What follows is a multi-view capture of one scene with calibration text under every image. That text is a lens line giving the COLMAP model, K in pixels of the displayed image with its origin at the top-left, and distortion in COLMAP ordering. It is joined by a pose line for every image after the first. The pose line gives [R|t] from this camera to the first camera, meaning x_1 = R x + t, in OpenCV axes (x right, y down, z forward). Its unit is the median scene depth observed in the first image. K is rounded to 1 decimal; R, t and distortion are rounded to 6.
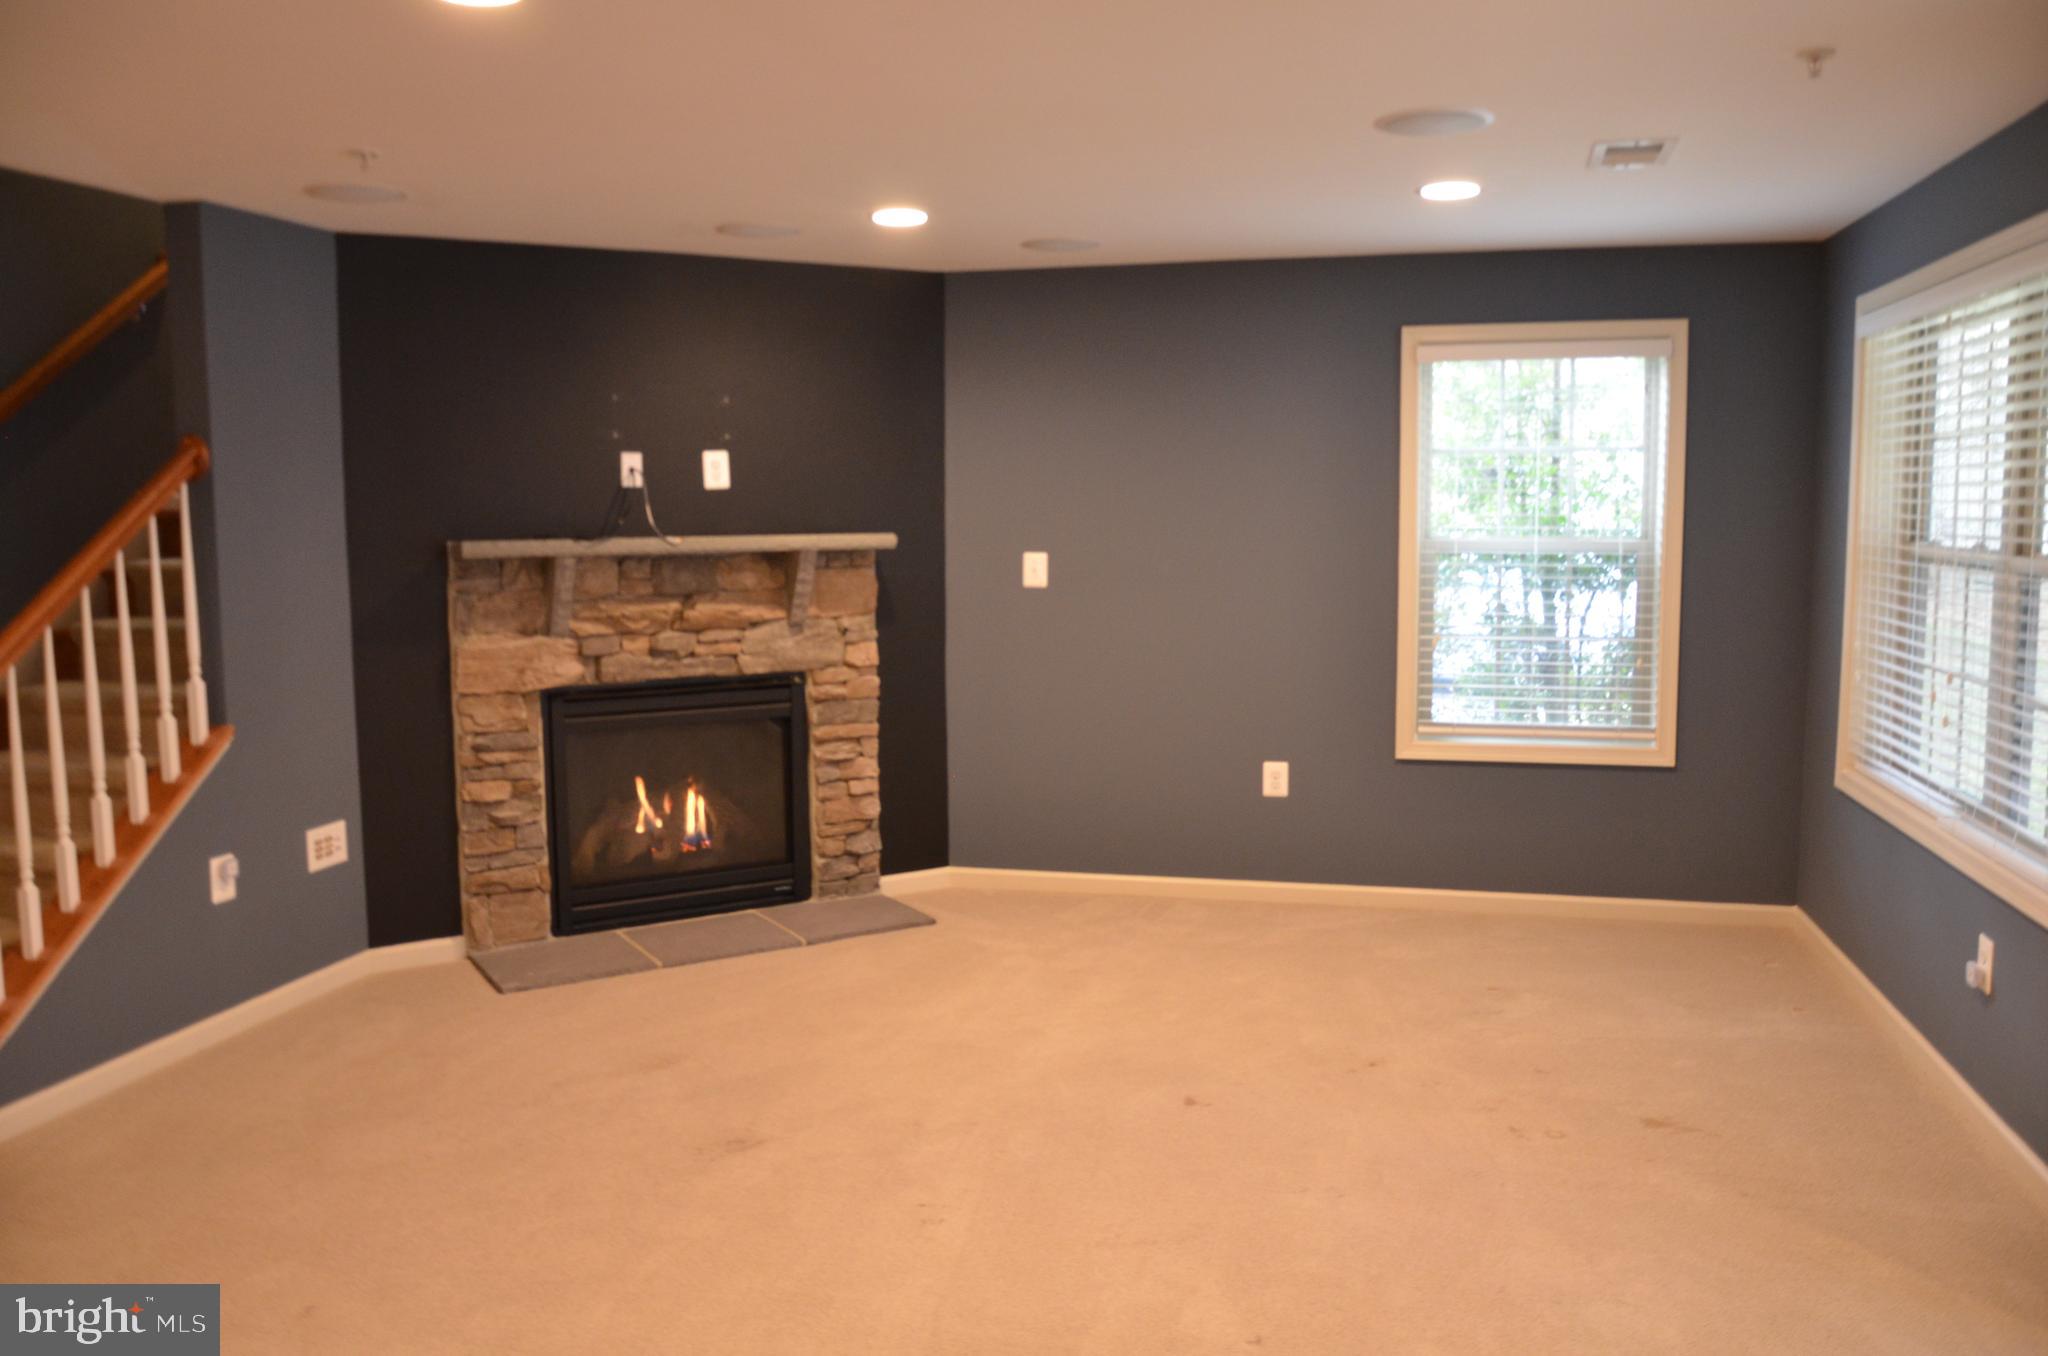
lens RADIAL K [[1603.9, 0, 1023.2], [0, 1603.9, 632.1], [0, 0, 1]] dist [-0.064081, 0.015827]
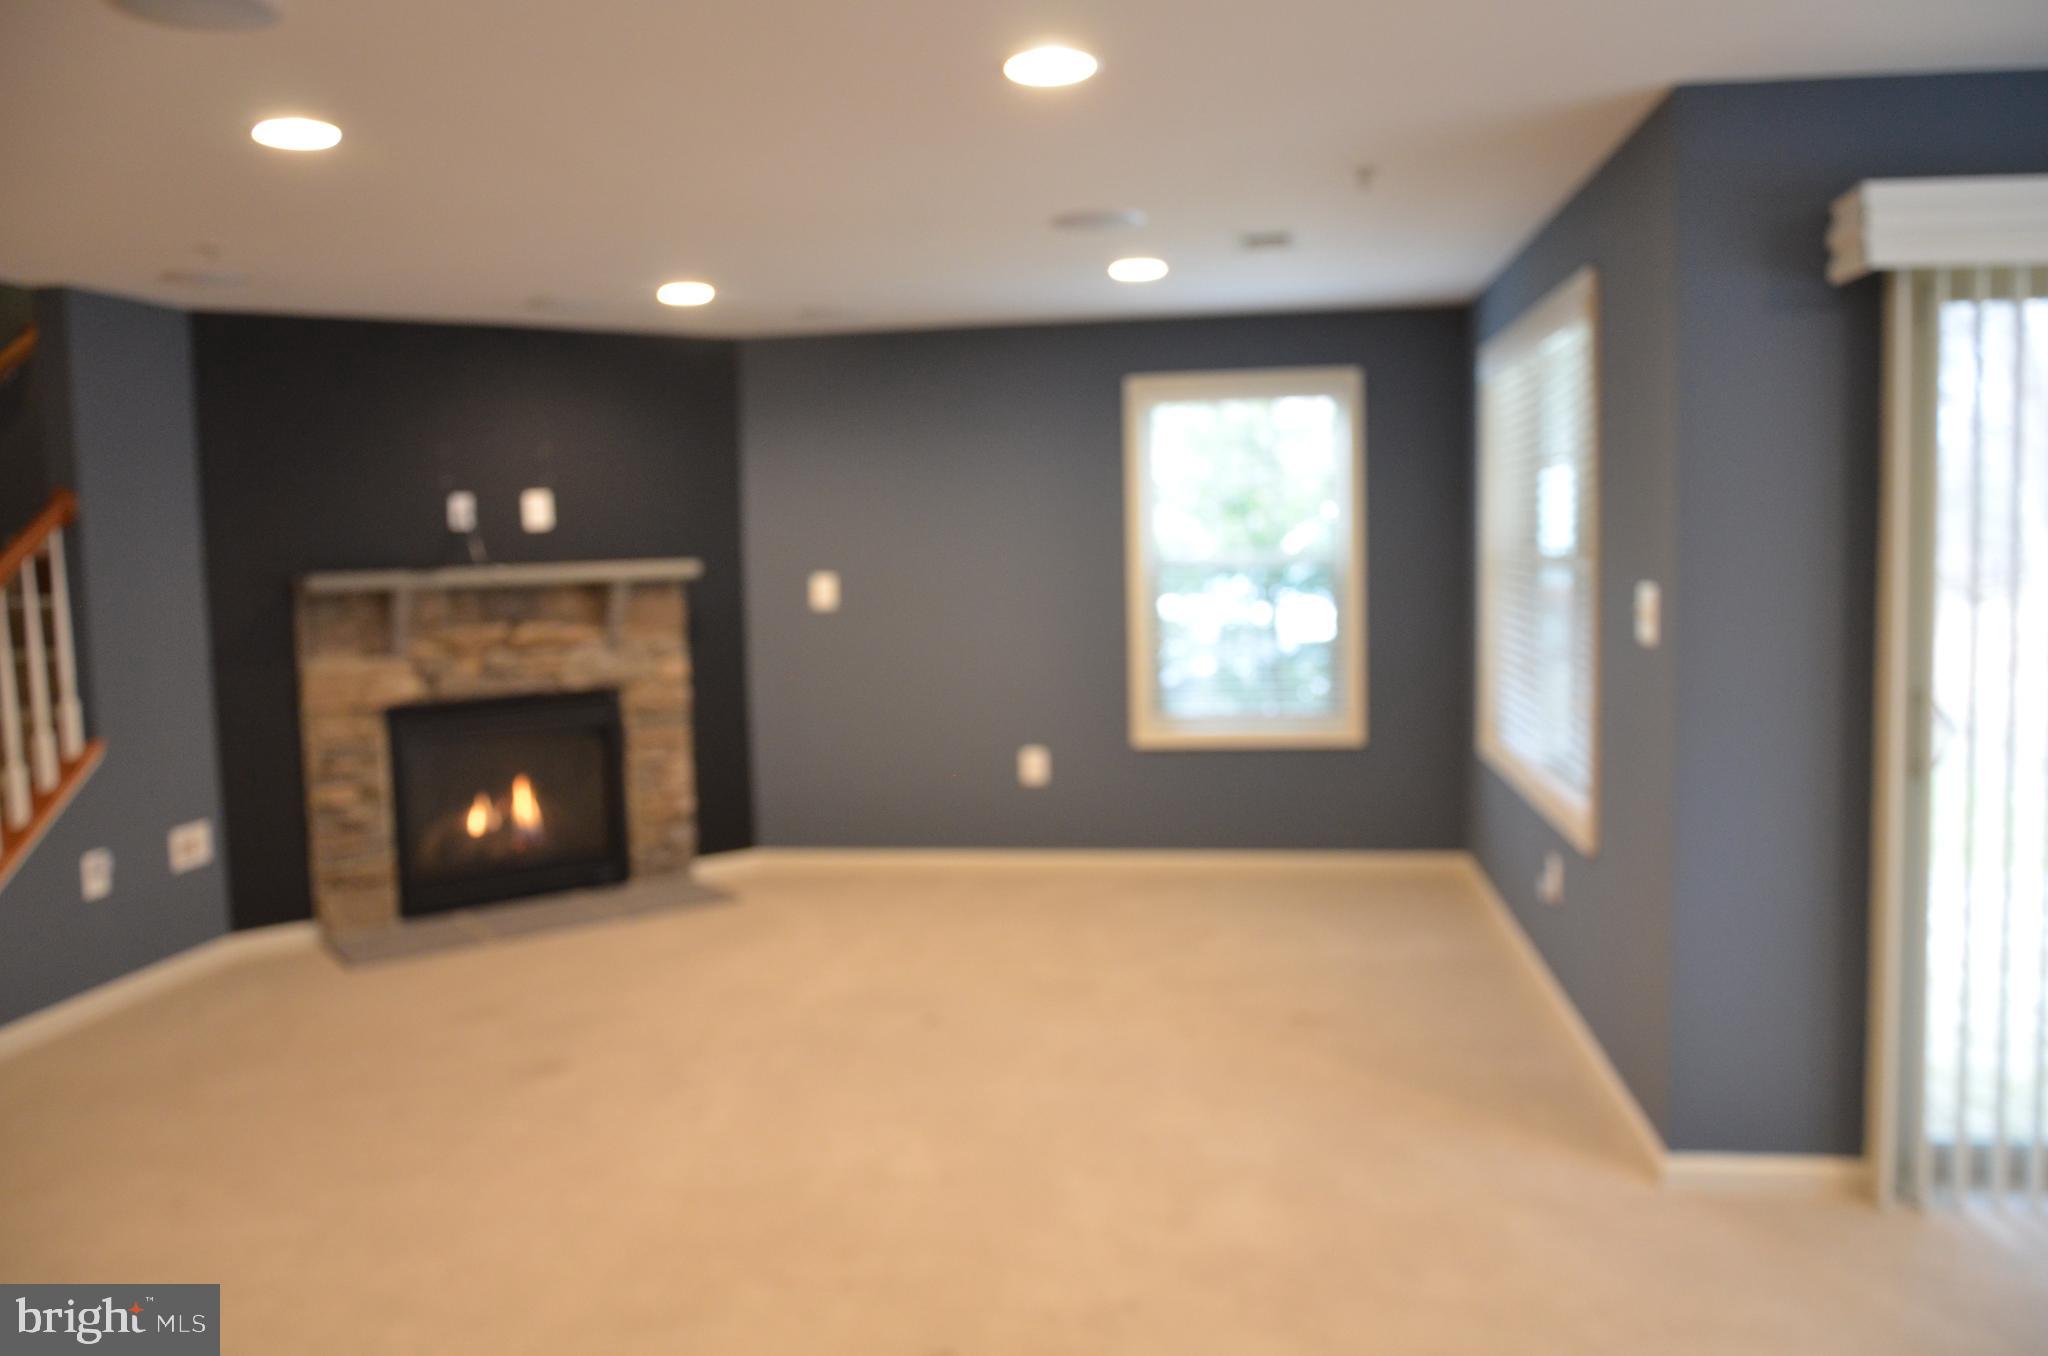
lens RADIAL K [[1536.3, 0, 1026.7], [0, 1536.3, 627.1], [0, 0, 1]] dist [-0.046583, 0.003323]
pose [[0.995894, -0.026067, 0.086698, 0.062867], [0.027880, 0.999416, -0.019771, 0.014055], [-0.086132, 0.022107, 0.996038, -0.127918]]
